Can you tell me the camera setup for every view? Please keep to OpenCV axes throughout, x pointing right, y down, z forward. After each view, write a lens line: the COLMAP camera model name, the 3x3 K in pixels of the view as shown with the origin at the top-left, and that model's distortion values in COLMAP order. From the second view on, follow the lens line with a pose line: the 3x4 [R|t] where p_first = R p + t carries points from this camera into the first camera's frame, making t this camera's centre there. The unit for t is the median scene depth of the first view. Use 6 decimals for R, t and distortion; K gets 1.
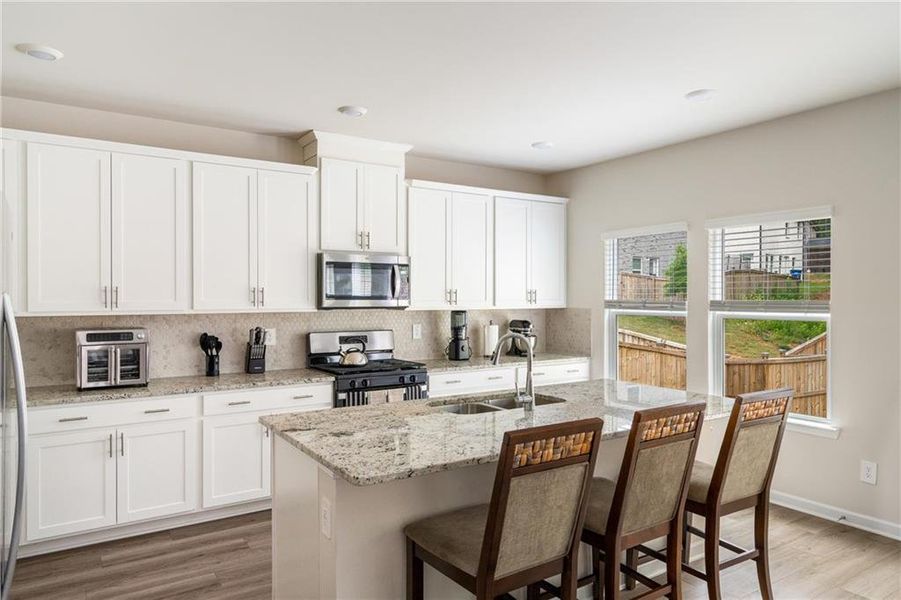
lens RADIAL K [[606.5, 0, 451.9], [0, 606.5, 302.8], [0, 0, 1]] dist [-0.007161, -0.001935]
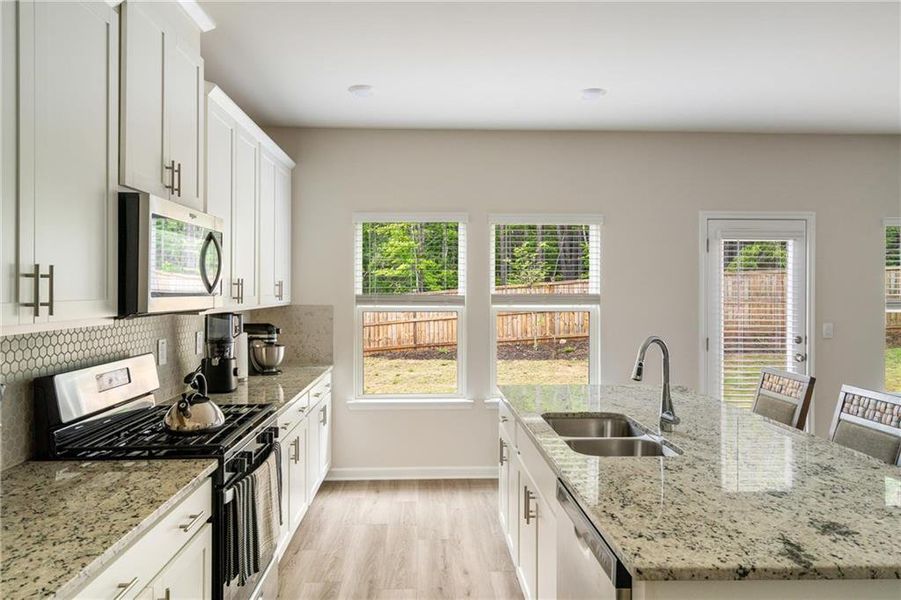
lens RADIAL K [[606.5, 0, 450.7], [0, 606.5, 293.3], [0, 0, 1]] dist [-0.007161, -0.001935]
pose [[0.503114, -0.002010, 0.864218, -0.472159], [0.005022, 0.999987, -0.000598, -0.006201], [-0.864206, 0.004641, 0.503117, 0.552891]]
